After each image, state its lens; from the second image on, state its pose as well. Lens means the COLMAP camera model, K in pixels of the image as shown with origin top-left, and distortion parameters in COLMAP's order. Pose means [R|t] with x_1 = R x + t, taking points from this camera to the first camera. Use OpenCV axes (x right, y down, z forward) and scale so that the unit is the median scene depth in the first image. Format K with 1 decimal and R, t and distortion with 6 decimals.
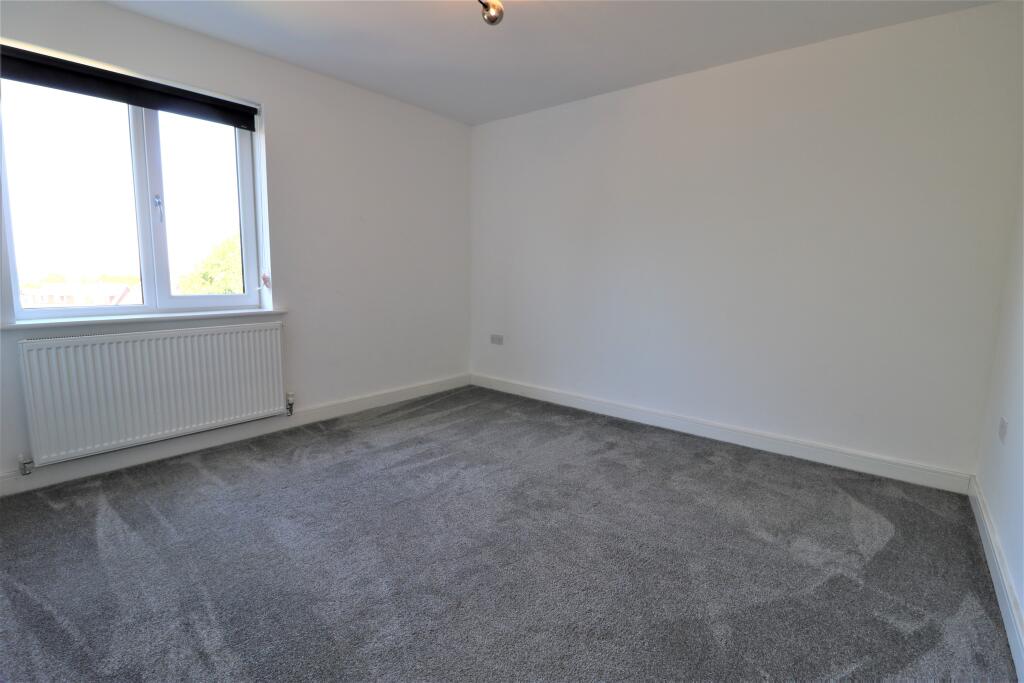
lens RADIAL K [[492.8, 0, 491.7], [0, 492.8, 339.6], [0, 0, 1]] dist [0.001018, -0.000794]
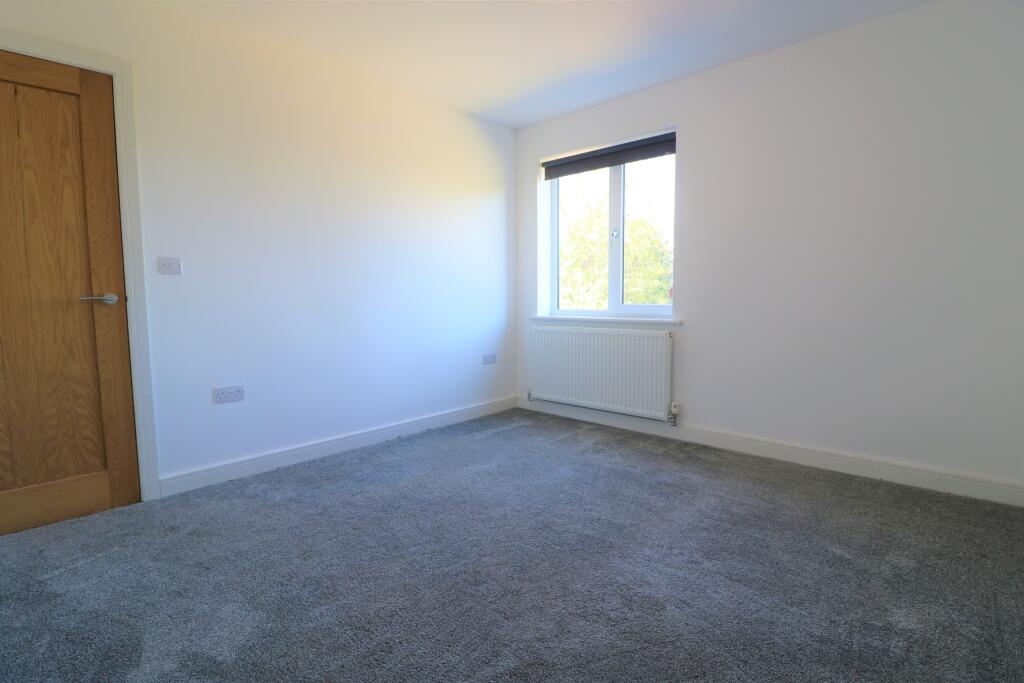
lens RADIAL K [[492.8, 0, 491.7], [0, 492.8, 339.6], [0, 0, 1]] dist [0.001018, -0.000794]
pose [[-0.063242, 0.088593, -0.994058, 0.683045], [-0.120120, 0.988135, 0.095707, -0.081551], [0.990743, 0.125459, -0.051849, 0.758875]]
